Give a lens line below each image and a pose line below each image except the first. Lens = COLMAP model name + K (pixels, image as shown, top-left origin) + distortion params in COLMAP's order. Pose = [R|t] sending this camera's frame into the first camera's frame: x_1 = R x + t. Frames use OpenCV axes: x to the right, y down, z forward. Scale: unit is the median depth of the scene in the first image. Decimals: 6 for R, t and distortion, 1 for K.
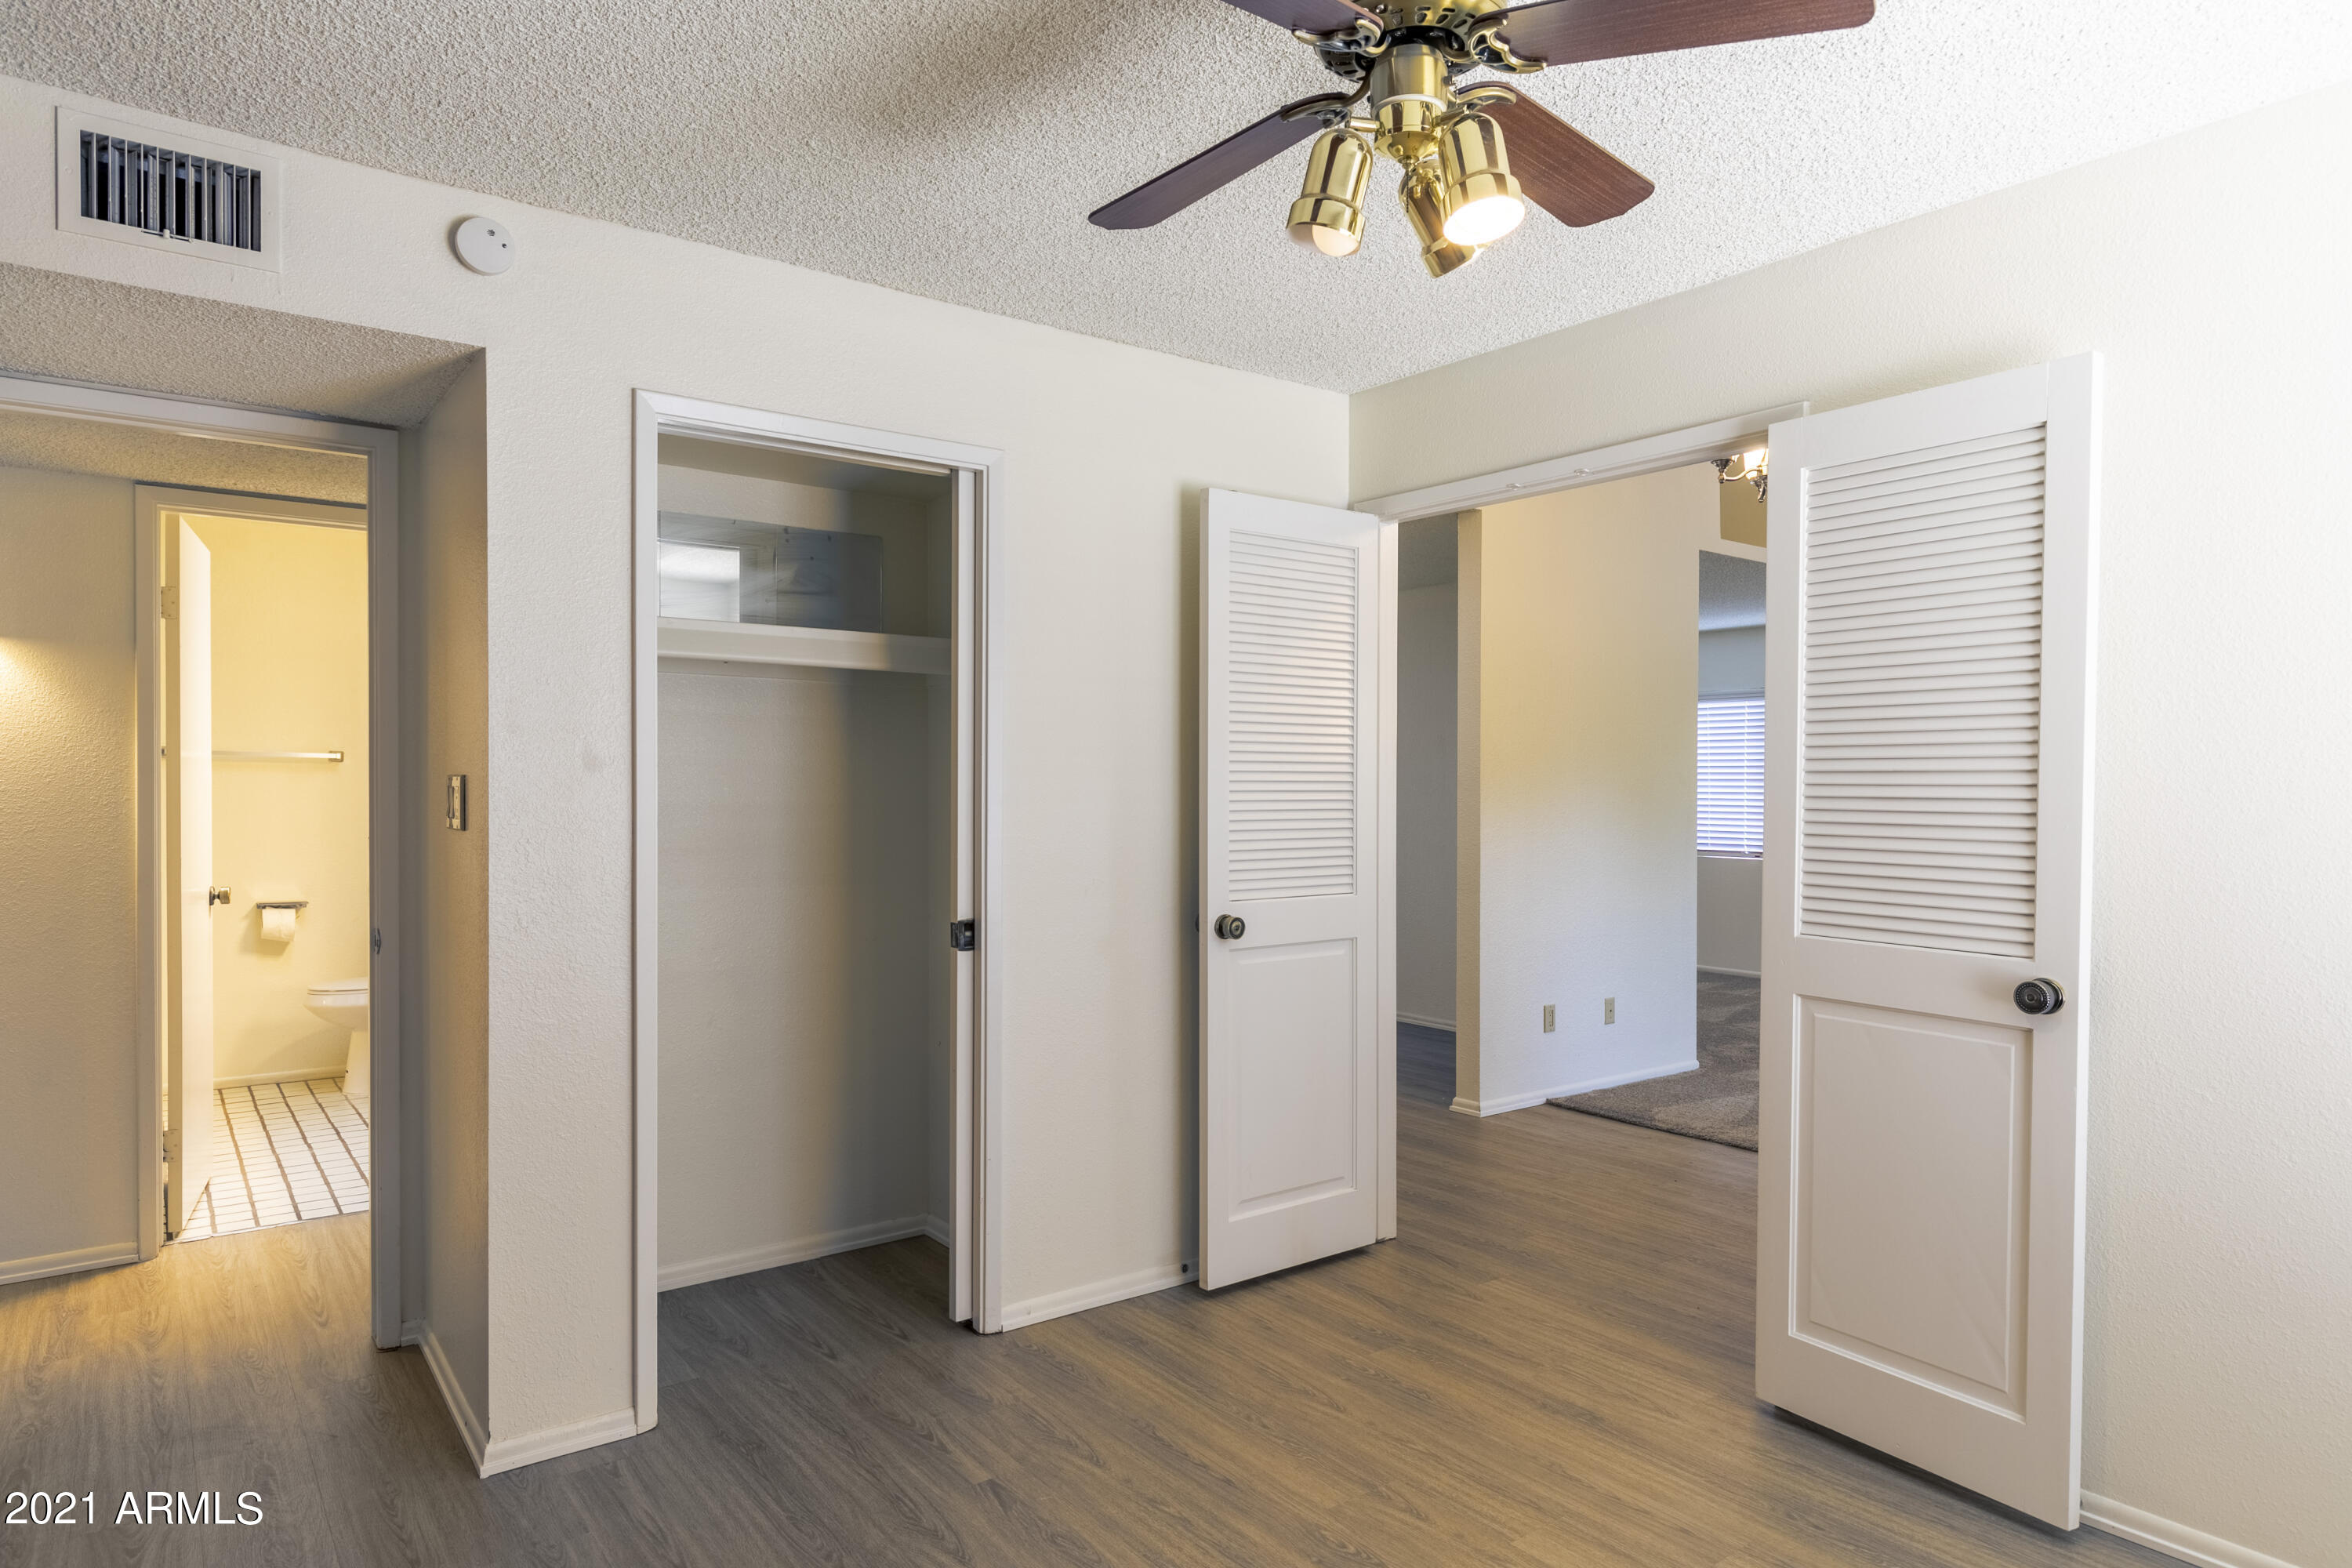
lens RADIAL K [[1382.6, 0, 1178.1], [0, 1382.6, 789.7], [0, 0, 1]] dist [0.004147, 0.001345]
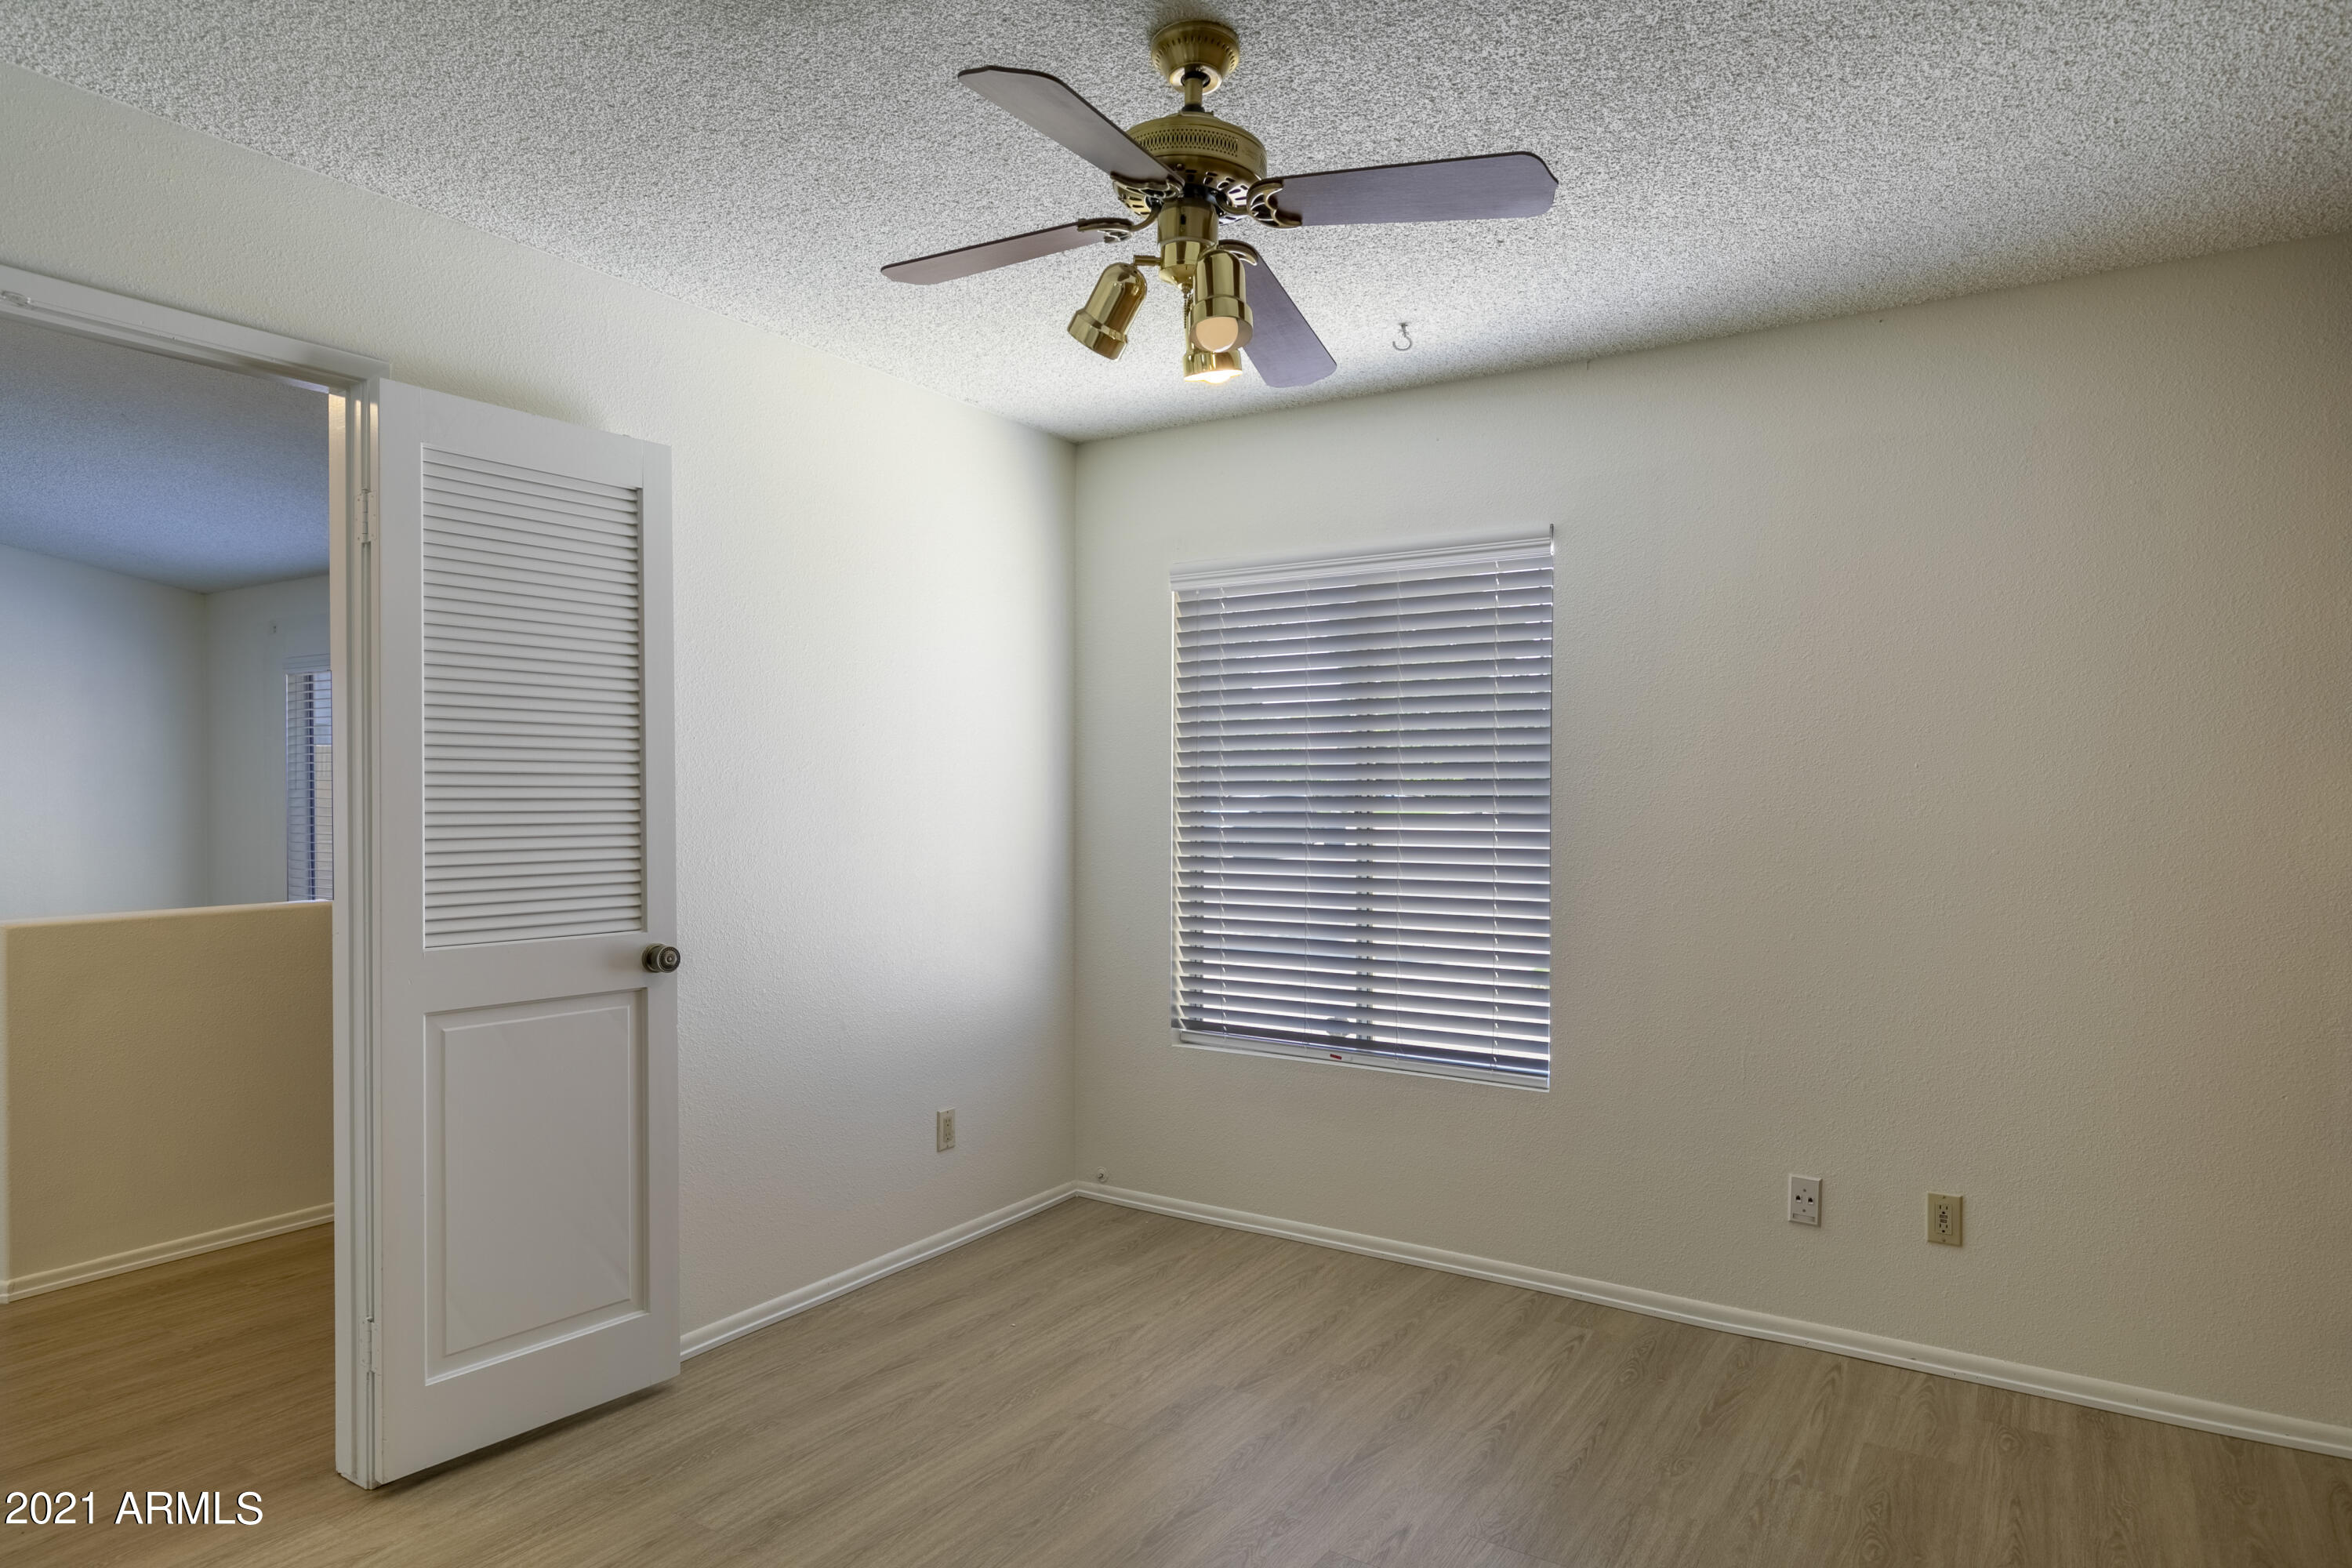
lens RADIAL K [[1382.6, 0, 1177.6], [0, 1382.6, 789.5], [0, 0, 1]] dist [0.004147, 0.001345]
pose [[-0.347103, -0.002249, 0.937824, -0.670299], [0.000537, 0.999996, 0.002597, -0.003638], [-0.937827, 0.001405, -0.347100, 0.963663]]
